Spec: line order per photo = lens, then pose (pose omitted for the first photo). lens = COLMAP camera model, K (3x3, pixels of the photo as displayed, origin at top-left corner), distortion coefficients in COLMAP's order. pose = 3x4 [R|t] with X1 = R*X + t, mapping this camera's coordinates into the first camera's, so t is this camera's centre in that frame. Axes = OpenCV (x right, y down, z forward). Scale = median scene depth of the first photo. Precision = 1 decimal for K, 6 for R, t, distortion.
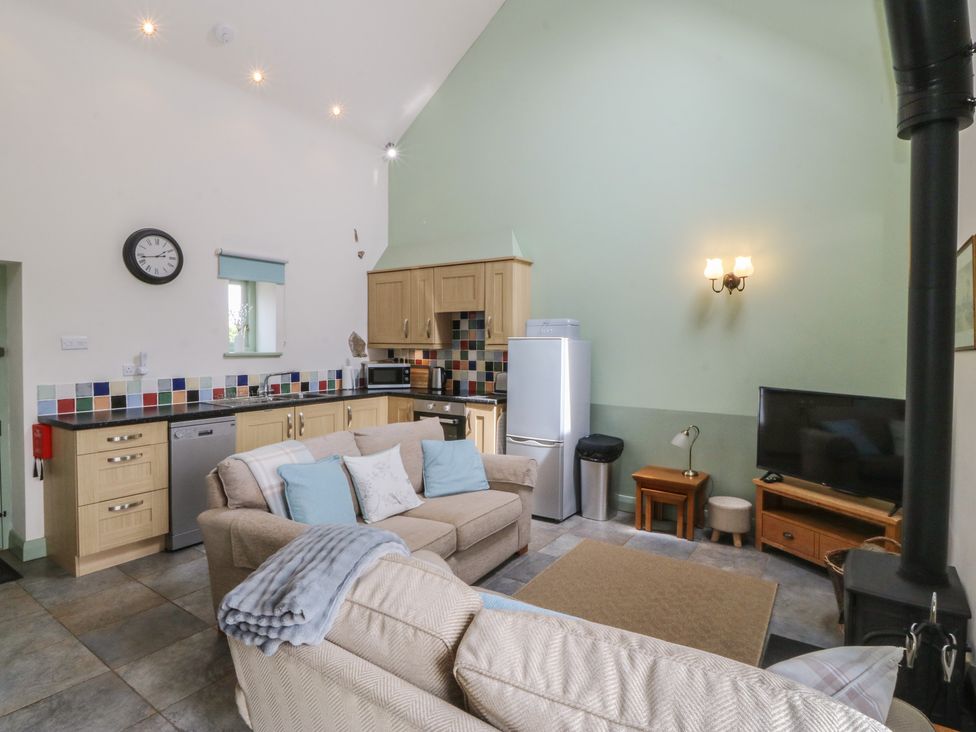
lens RADIAL K [[514.9, 0, 484.5], [0, 514.9, 374.8], [0, 0, 1]] dist [0.002534, -0.013558]
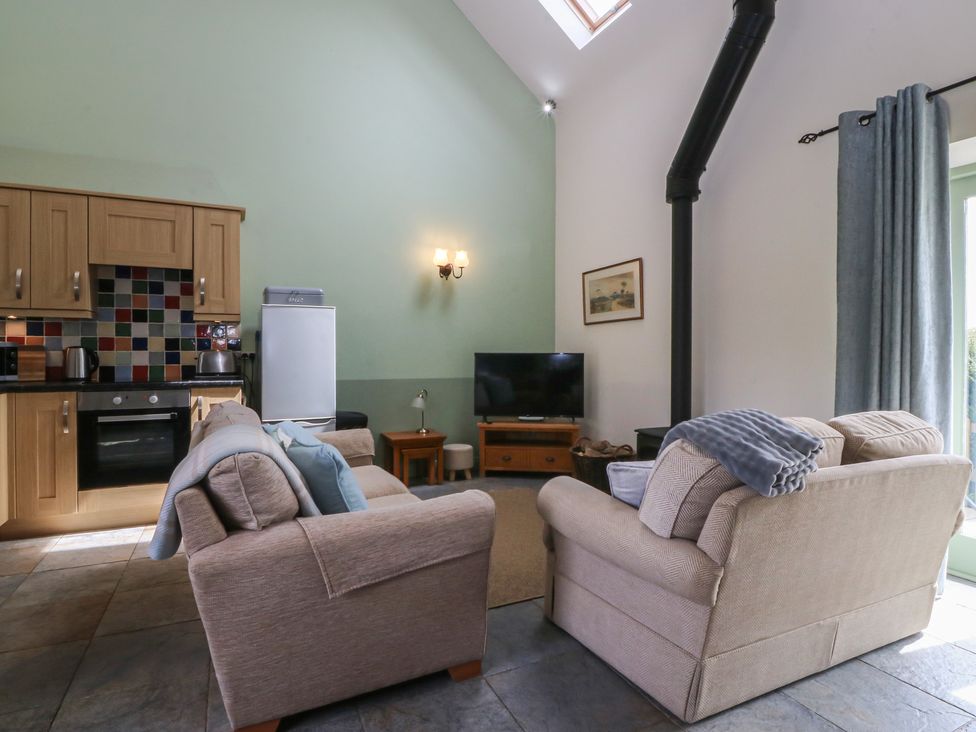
lens RADIAL K [[527.6, 0, 485.4], [0, 527.6, 371.2], [0, 0, 1]] dist [0.003582, -0.012250]
pose [[0.507382, -0.041714, 0.860711, -0.515914], [0.050262, 0.998560, 0.018765, 0.038202], [-0.860254, 0.033740, 0.508747, 0.251464]]
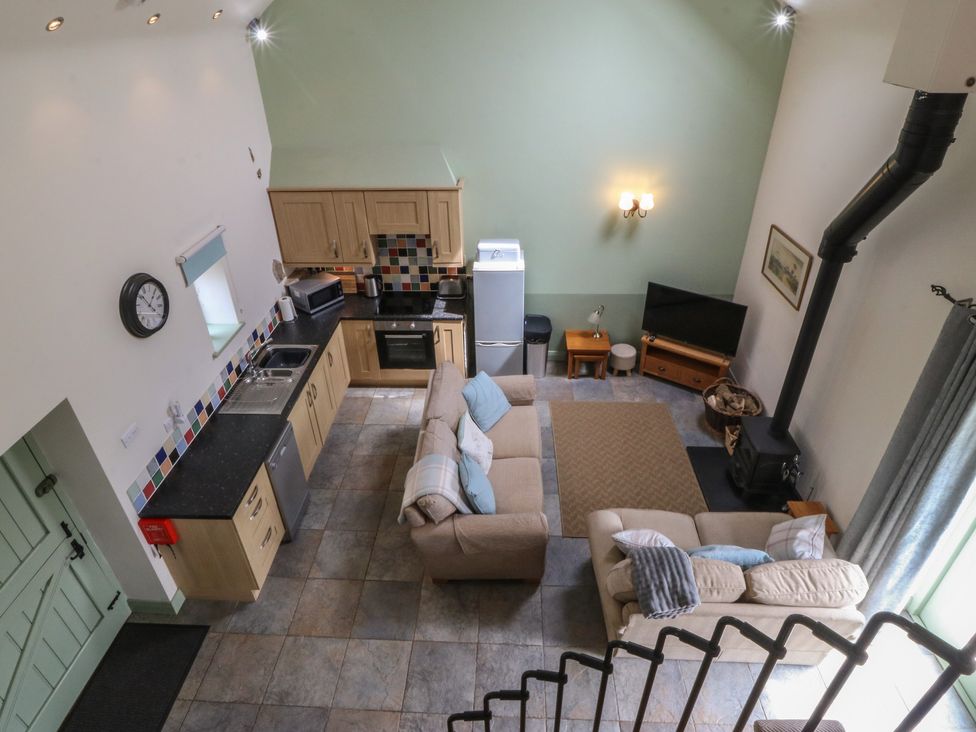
lens RADIAL K [[523.4, 0, 489.5], [0, 523.4, 351.8], [0, 0, 1]] dist [0.004142, -0.016387]
pose [[0.850379, -0.306051, 0.428006, -0.487803], [0.062055, 0.866093, 0.496017, -0.497868], [-0.522499, -0.395242, 0.755499, 0.009822]]
